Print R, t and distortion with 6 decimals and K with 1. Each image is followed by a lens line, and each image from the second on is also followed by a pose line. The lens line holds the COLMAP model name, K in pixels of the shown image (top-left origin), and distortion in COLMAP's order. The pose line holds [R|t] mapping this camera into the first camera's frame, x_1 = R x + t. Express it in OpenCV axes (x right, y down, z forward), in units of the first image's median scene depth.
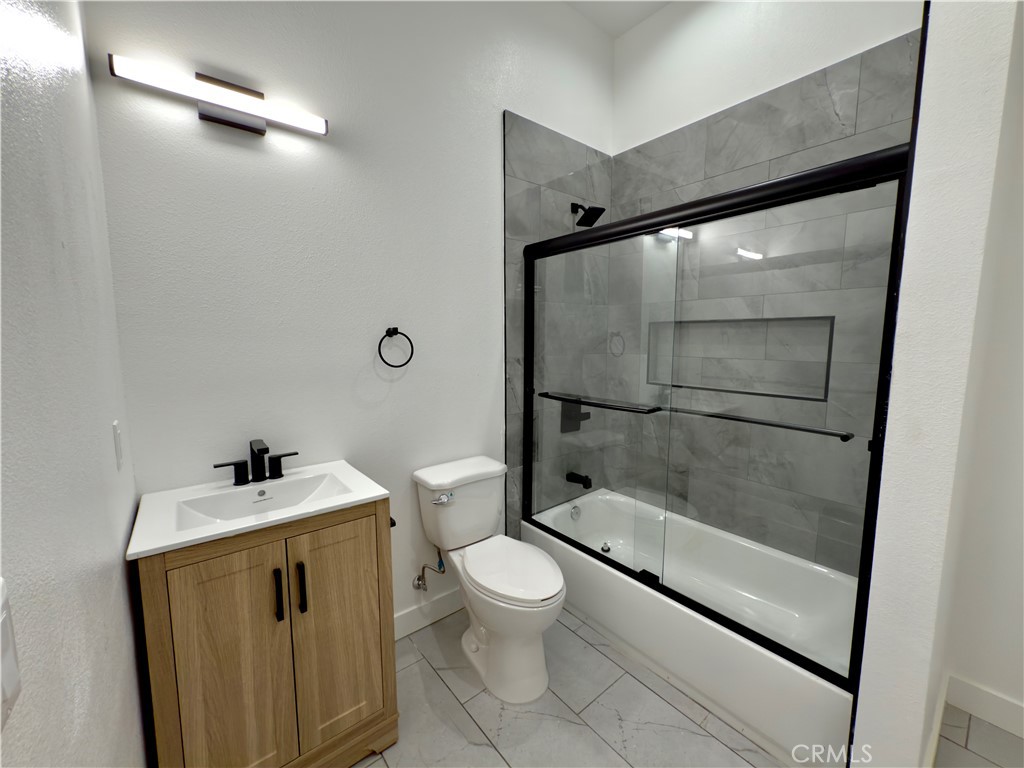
lens RADIAL K [[408.0, 0, 511.1], [0, 408.0, 383.9], [0, 0, 1]] dist [0.000613, 0.000169]
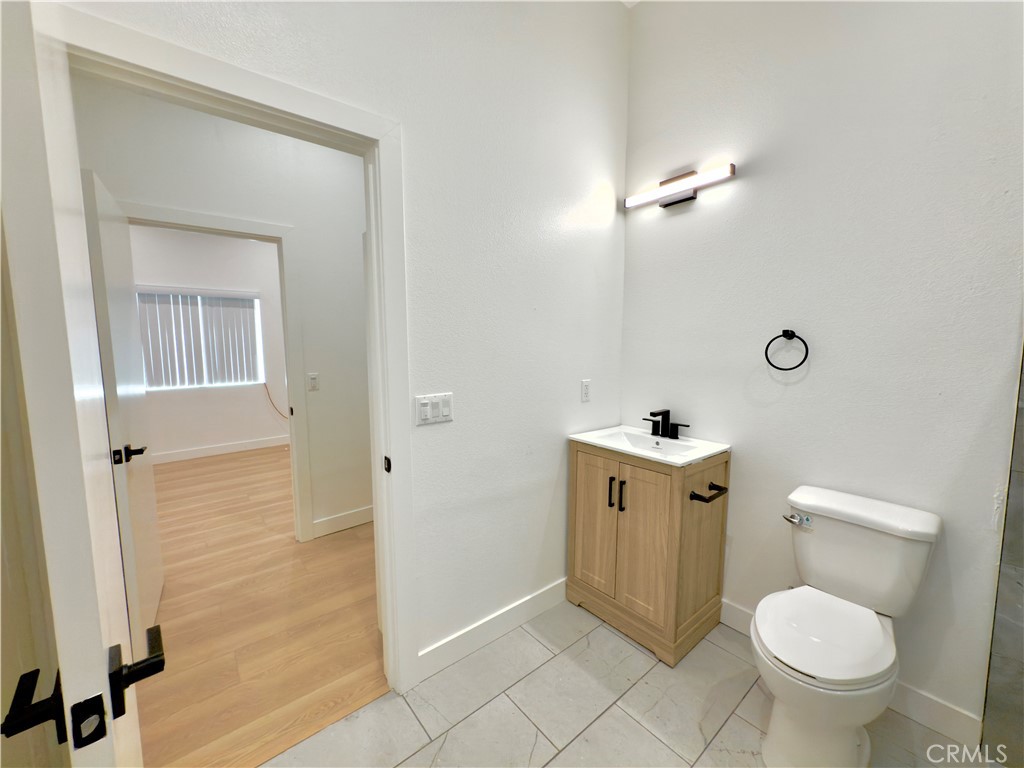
lens RADIAL K [[408.0, 0, 517.2], [0, 408.0, 386.8], [0, 0, 1]] dist [0.000613, 0.000169]
pose [[0.011658, 0.107982, -0.994084, 0.875871], [-0.108599, 0.988408, 0.106092, -0.044306], [0.994017, 0.106720, 0.023250, 0.427185]]
